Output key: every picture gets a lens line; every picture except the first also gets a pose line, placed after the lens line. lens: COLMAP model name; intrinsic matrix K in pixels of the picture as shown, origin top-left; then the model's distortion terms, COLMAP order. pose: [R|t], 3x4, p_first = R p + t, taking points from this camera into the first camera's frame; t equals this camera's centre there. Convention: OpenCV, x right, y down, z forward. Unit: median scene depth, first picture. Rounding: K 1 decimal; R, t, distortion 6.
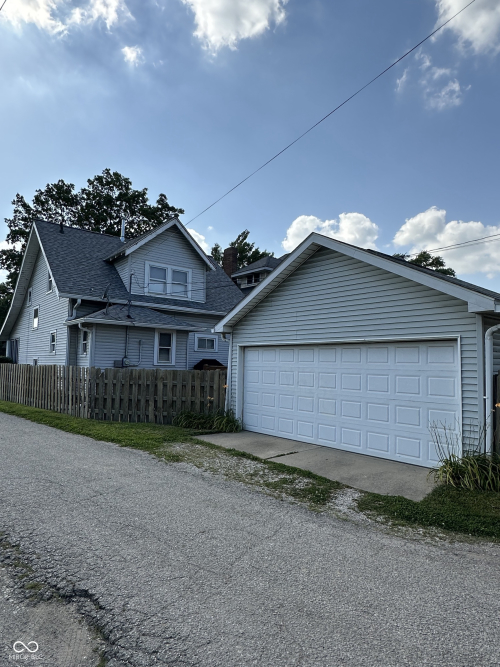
lens RADIAL K [[429.6, 0, 248.5], [0, 429.6, 333.1], [0, 0, 1]] dist [-0.002904, -0.000164]
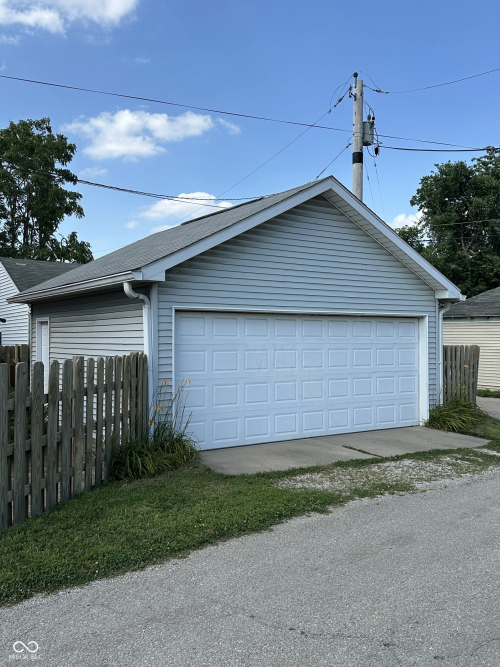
lens RADIAL K [[586.9, 0, 248.5], [0, 586.9, 334.3], [0, 0, 1]] dist [0.018223, 0.002139]
pose [[0.103586, -0.007868, 0.994589, -0.959636], [-0.068209, 0.997558, 0.014996, 0.055091], [-0.992279, -0.069393, 0.102796, 1.014267]]
